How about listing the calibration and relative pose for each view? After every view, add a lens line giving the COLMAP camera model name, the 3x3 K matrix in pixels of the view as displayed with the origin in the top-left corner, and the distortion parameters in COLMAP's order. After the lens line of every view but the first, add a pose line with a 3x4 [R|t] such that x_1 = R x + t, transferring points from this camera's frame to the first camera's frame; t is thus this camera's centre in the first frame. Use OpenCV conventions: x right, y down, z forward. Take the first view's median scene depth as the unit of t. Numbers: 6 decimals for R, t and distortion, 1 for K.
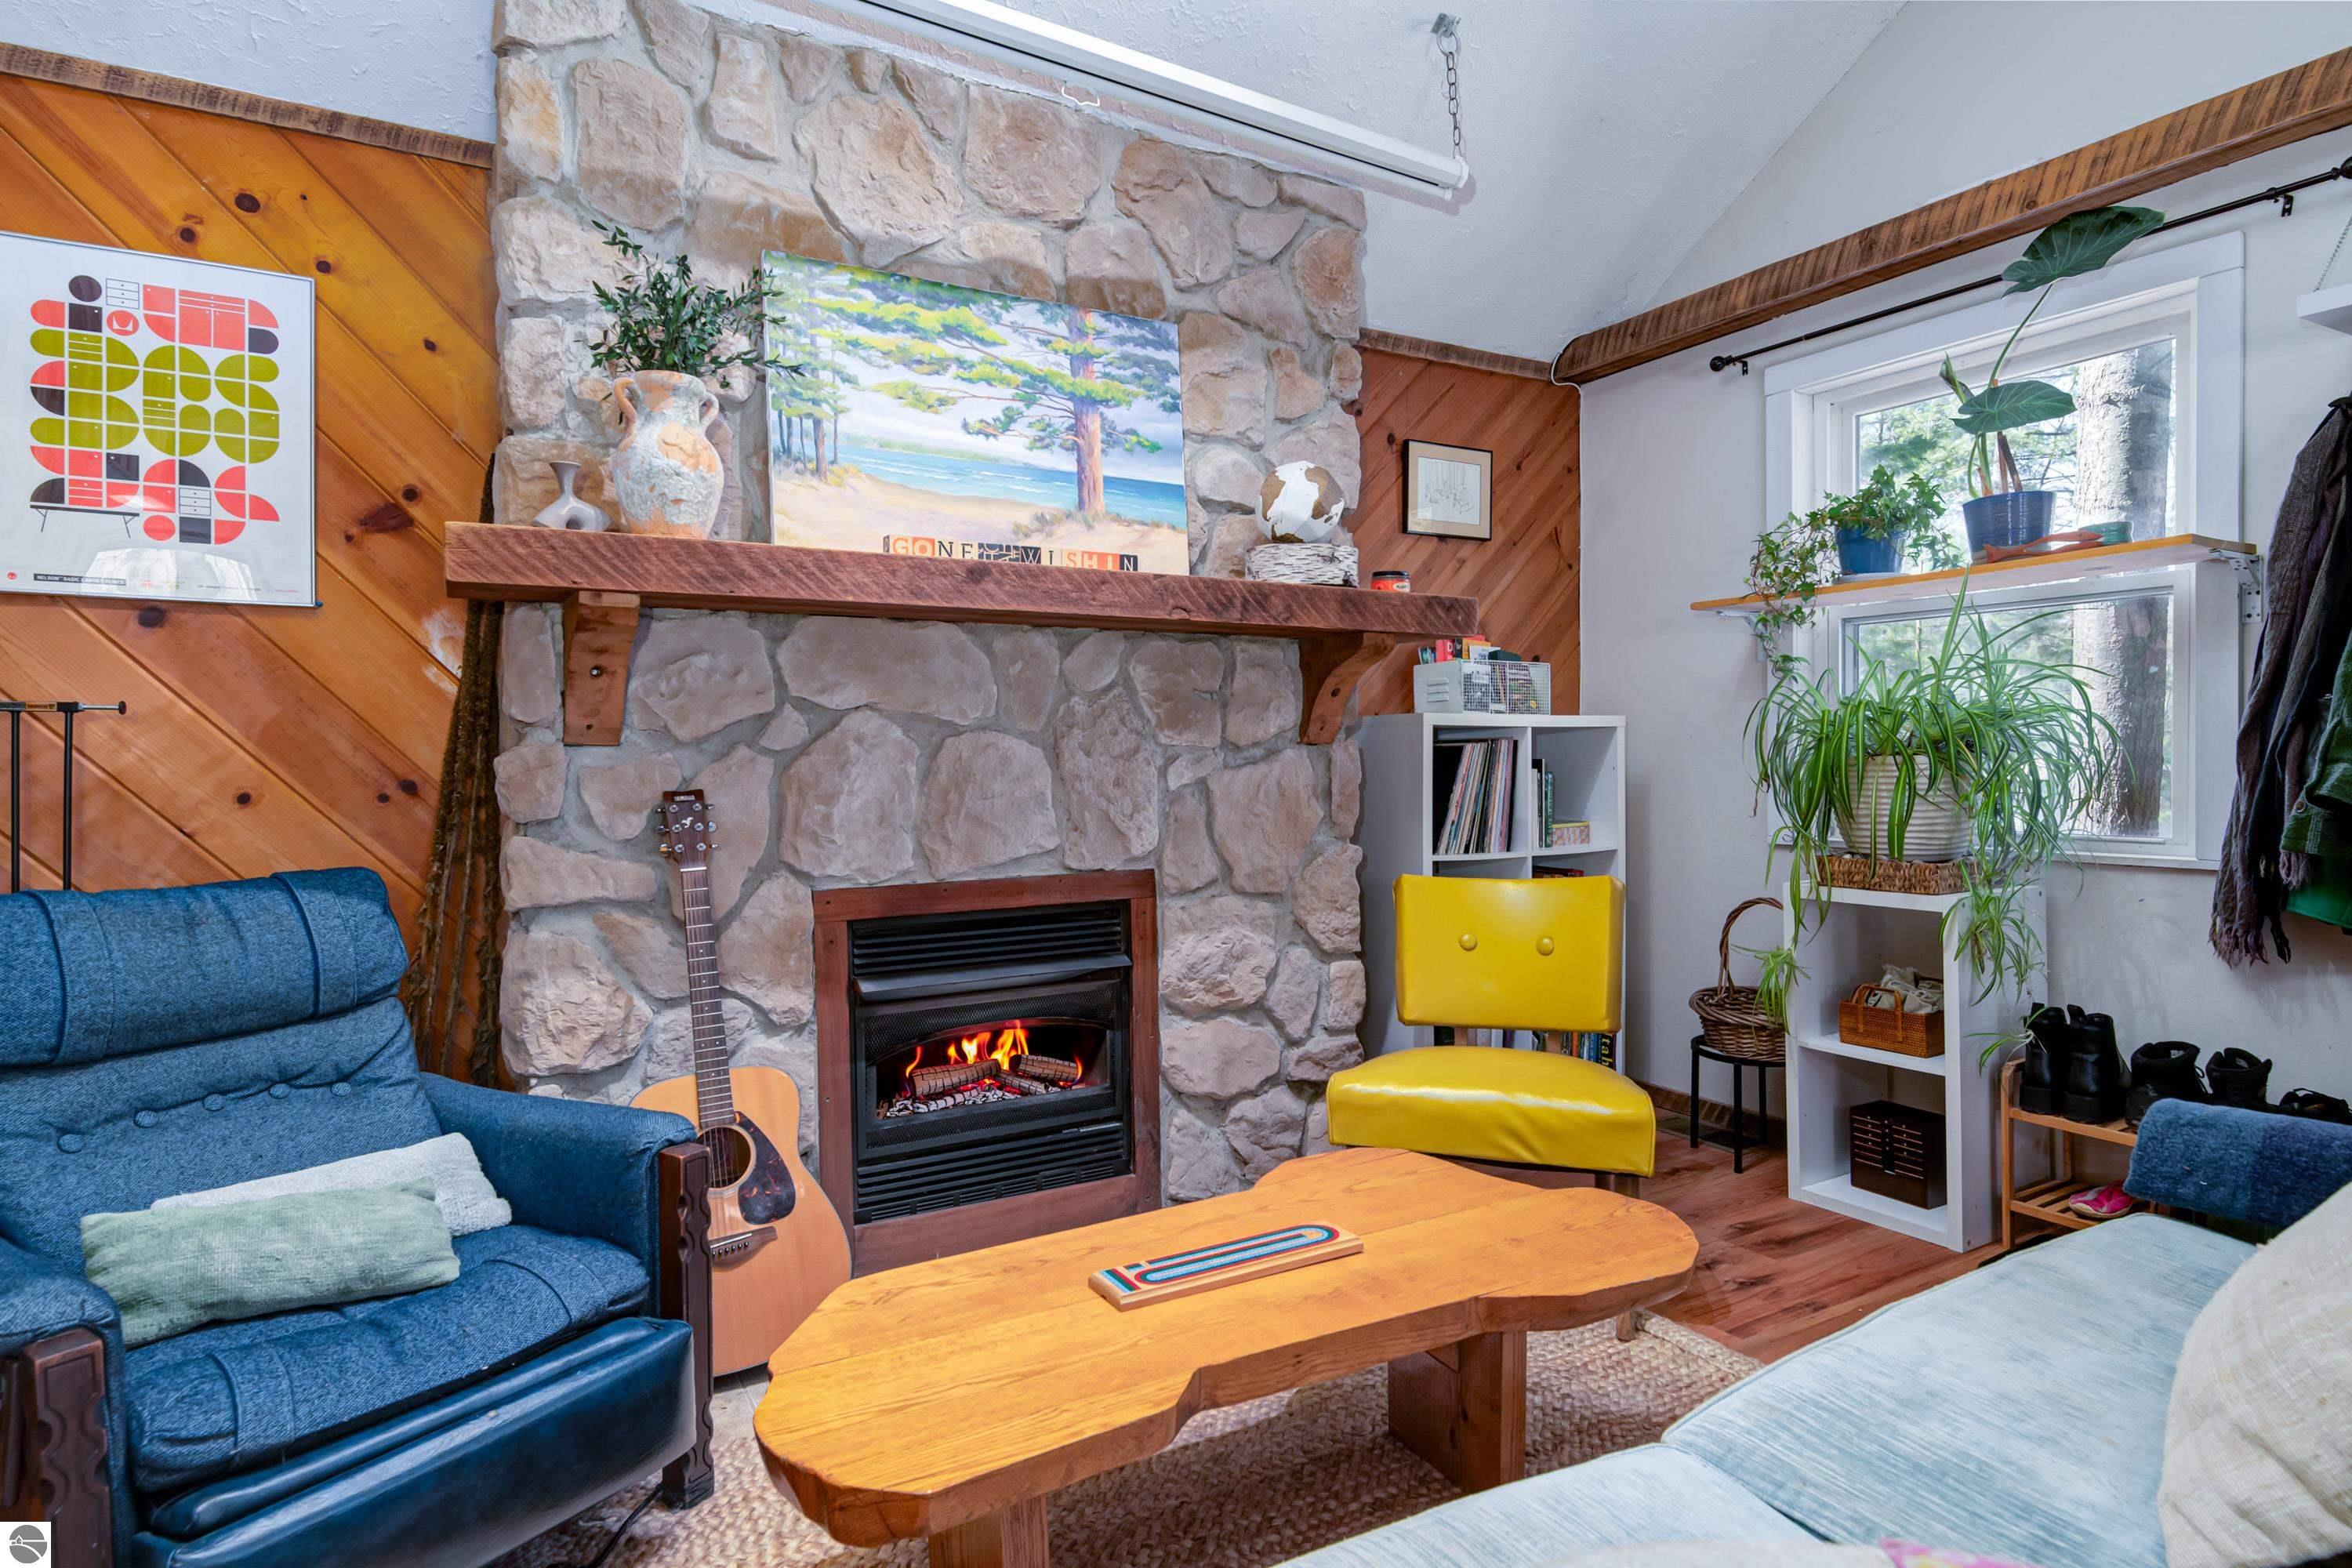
lens RADIAL K [[1223.6, 0, 1121.0], [0, 1223.6, 778.2], [0, 0, 1]] dist [-0.006251, -0.001316]
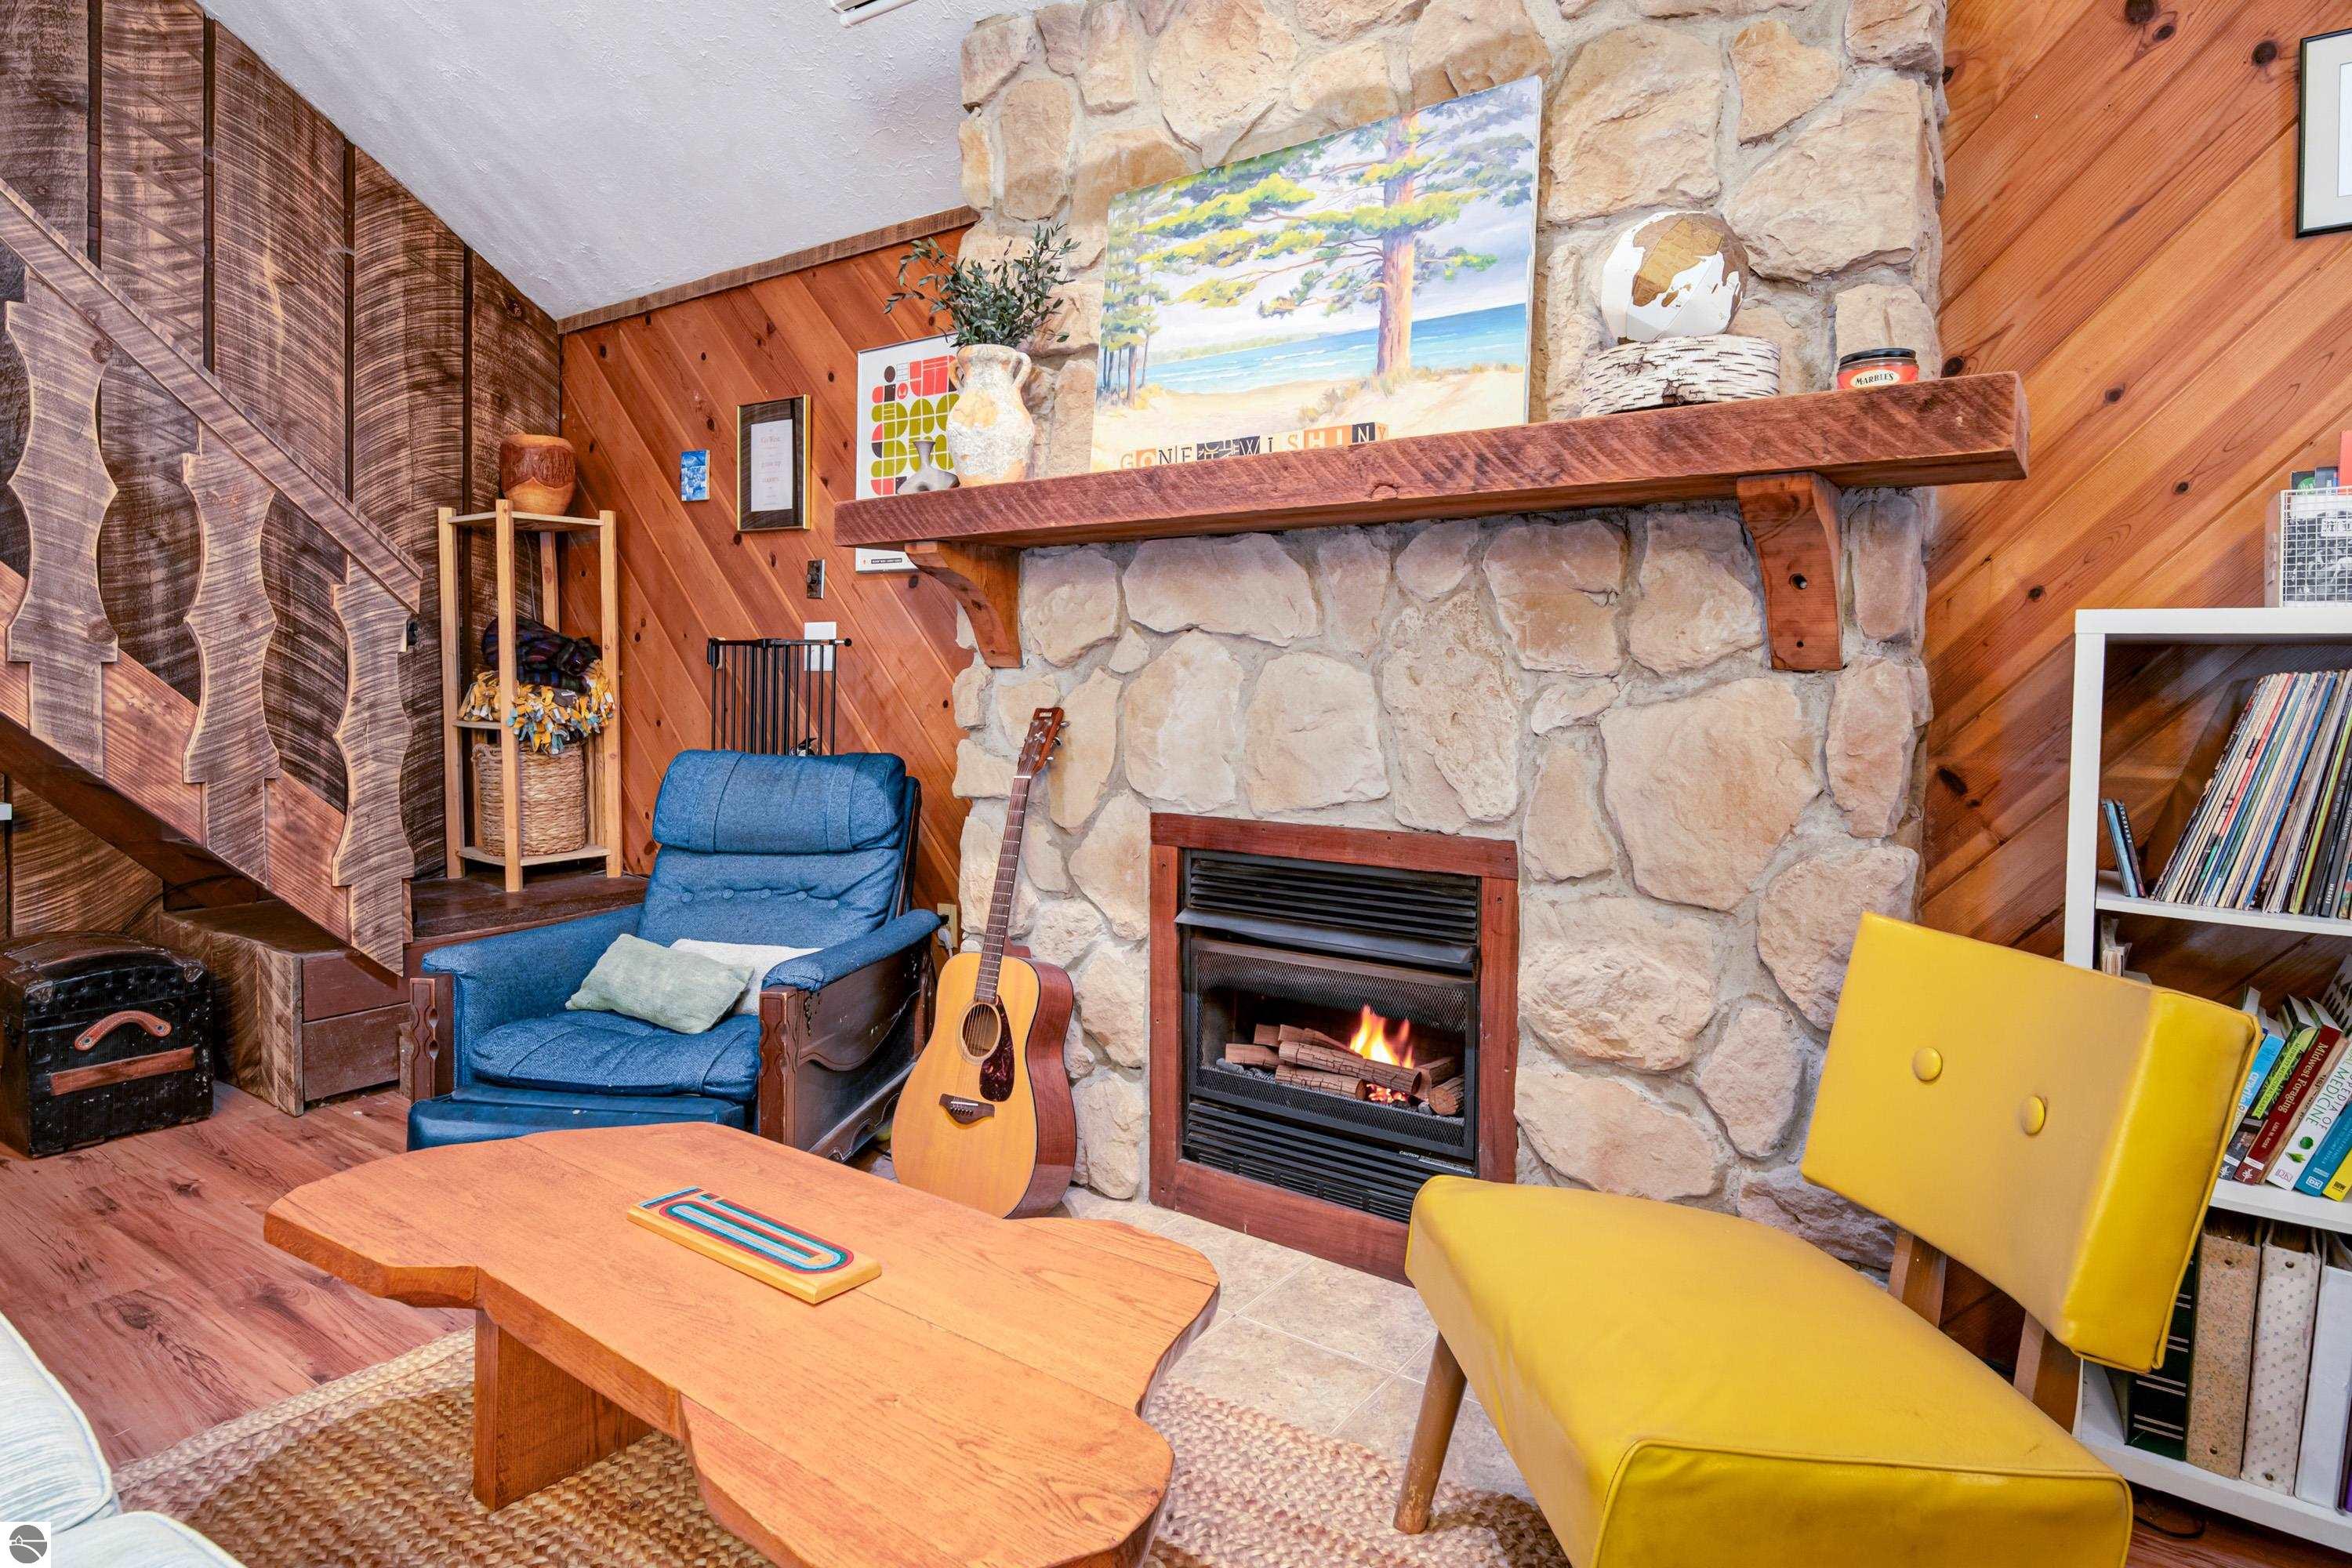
lens RADIAL K [[1277.6, 0, 1309.5], [0, 1277.6, 711.4], [0, 0, 1]] dist [0.004042, -0.007472]
pose [[0.456935, 0.031786, -0.888932, 0.704261], [-0.031880, 0.999304, 0.019345, -0.014925], [0.888928, 0.019499, 0.457631, 0.594579]]
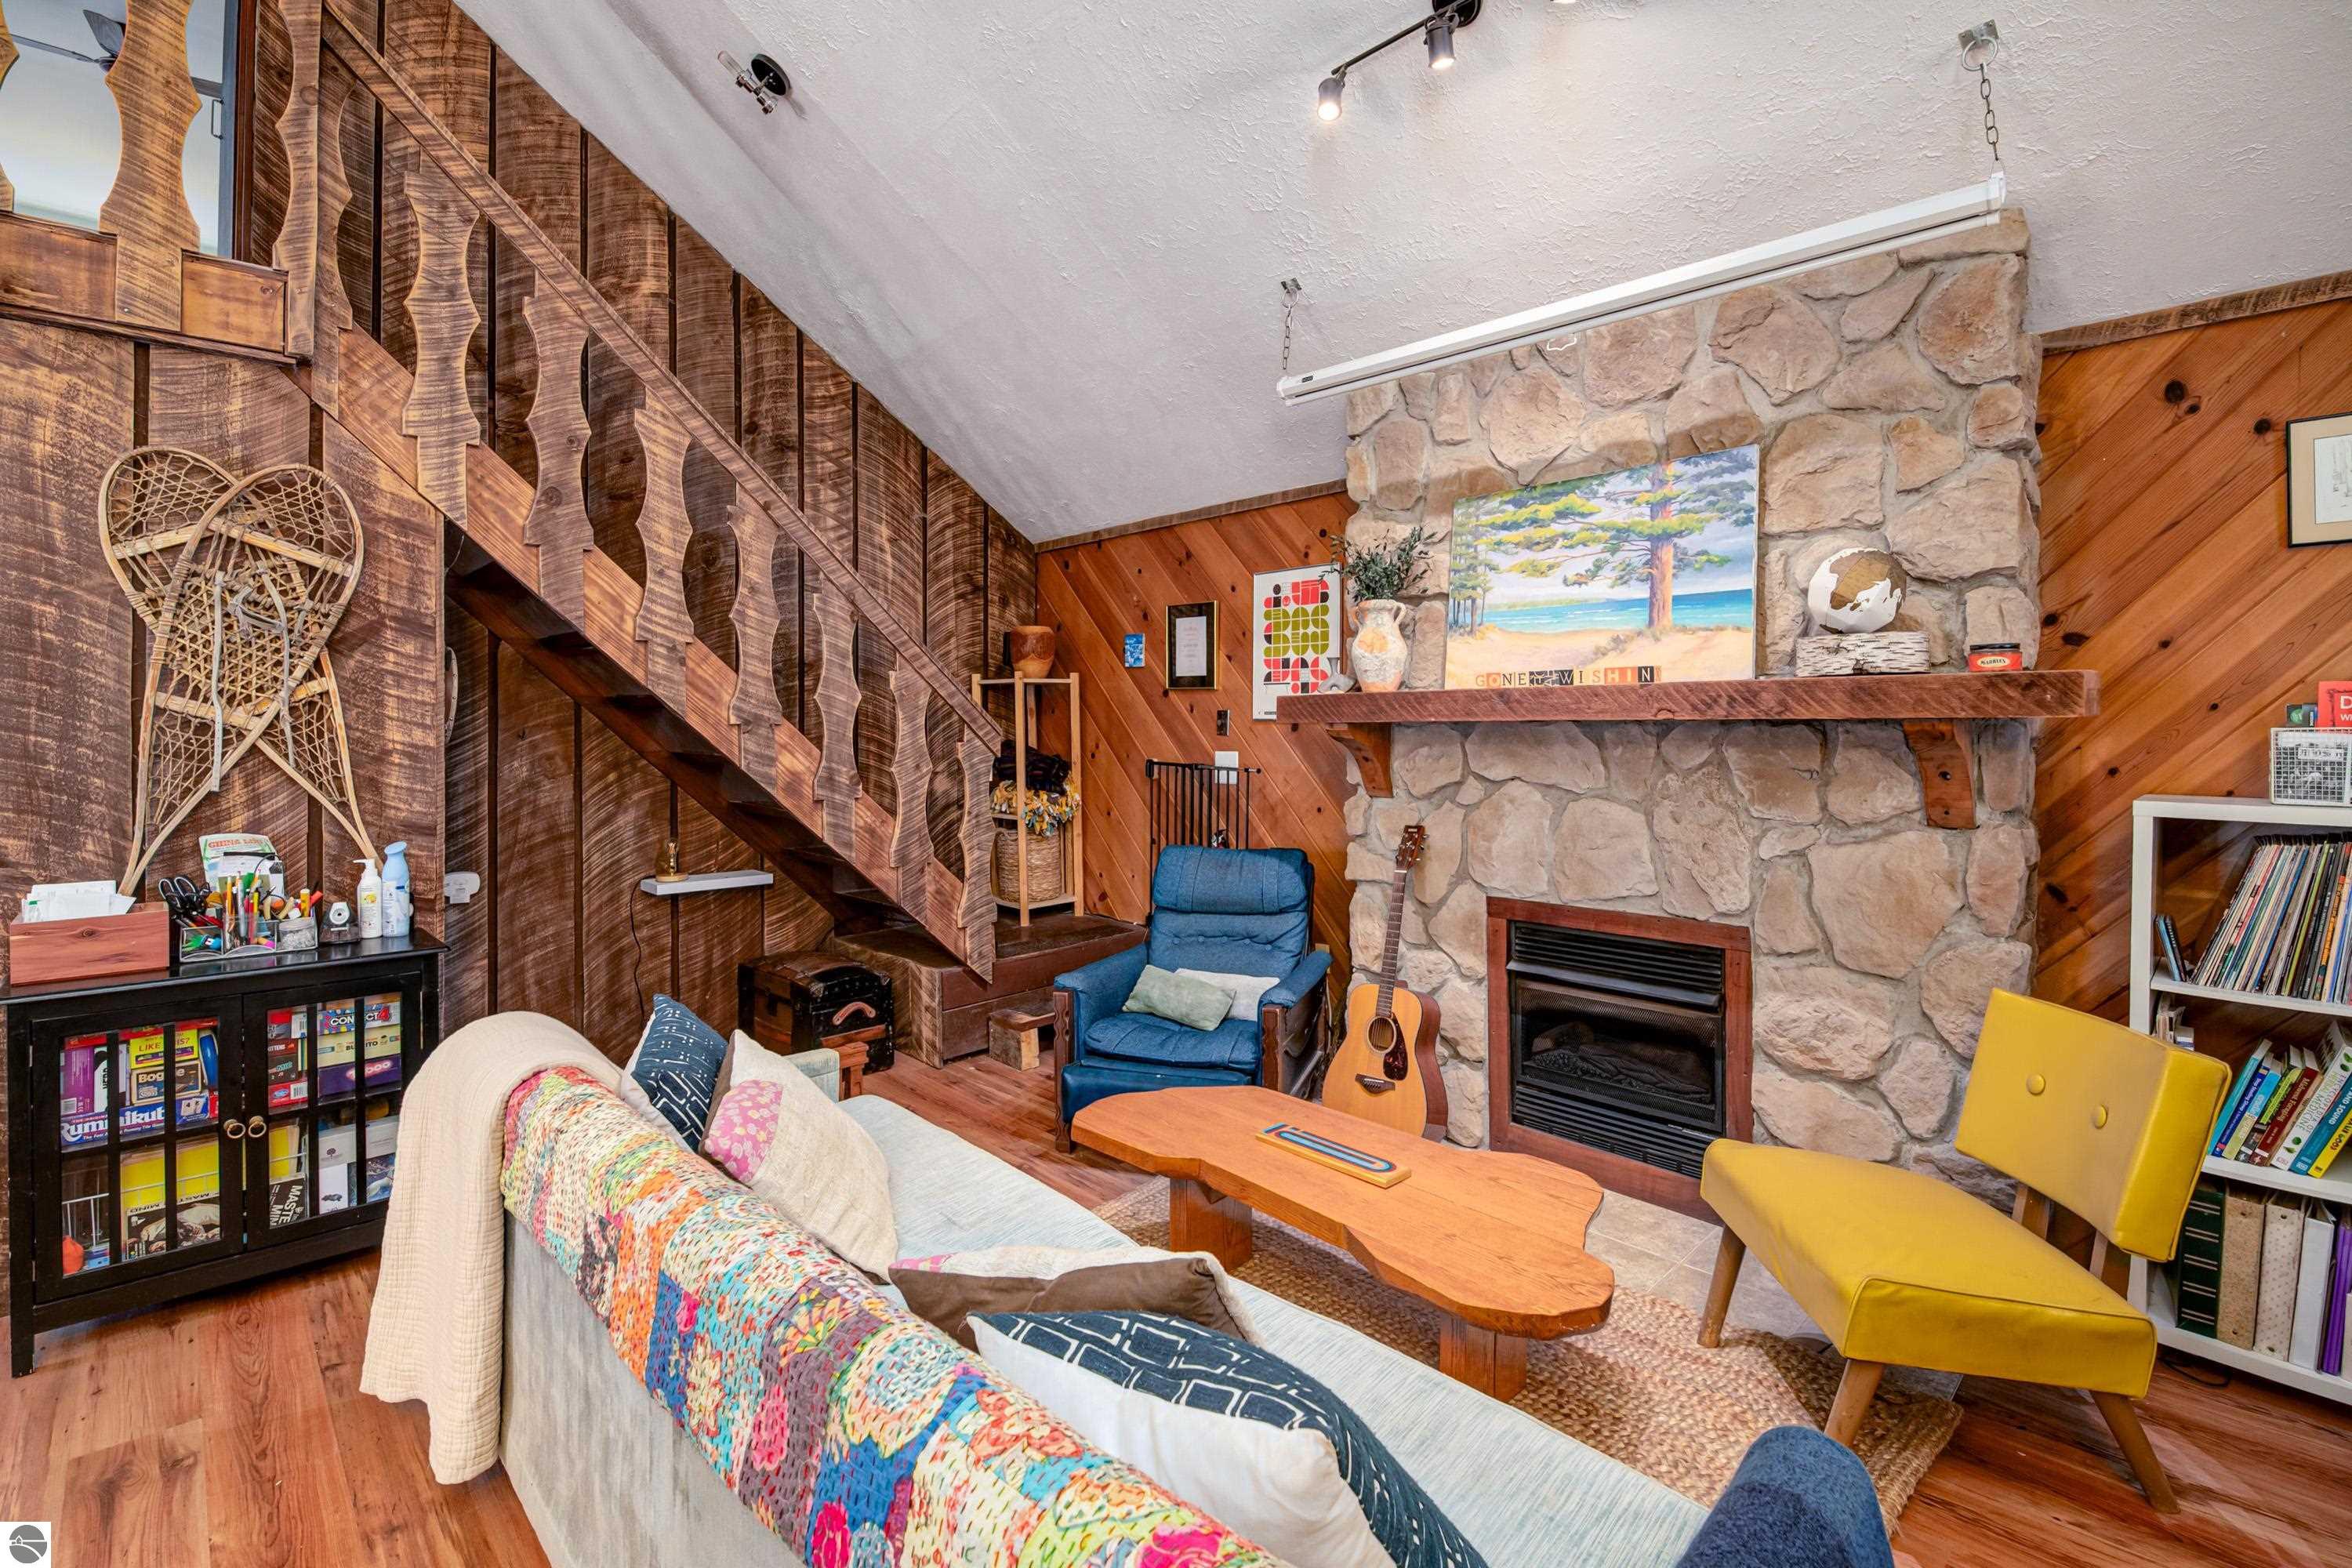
lens RADIAL K [[1079.4, 0, 1274.3], [0, 1079.4, 727.0], [0, 0, 1]] dist [-0.005695, -0.011196]
pose [[0.287890, 0.009099, -0.957620, 0.931765], [-0.016347, 0.999856, 0.004586, -0.118126], [0.957524, 0.014334, 0.287997, 0.320275]]
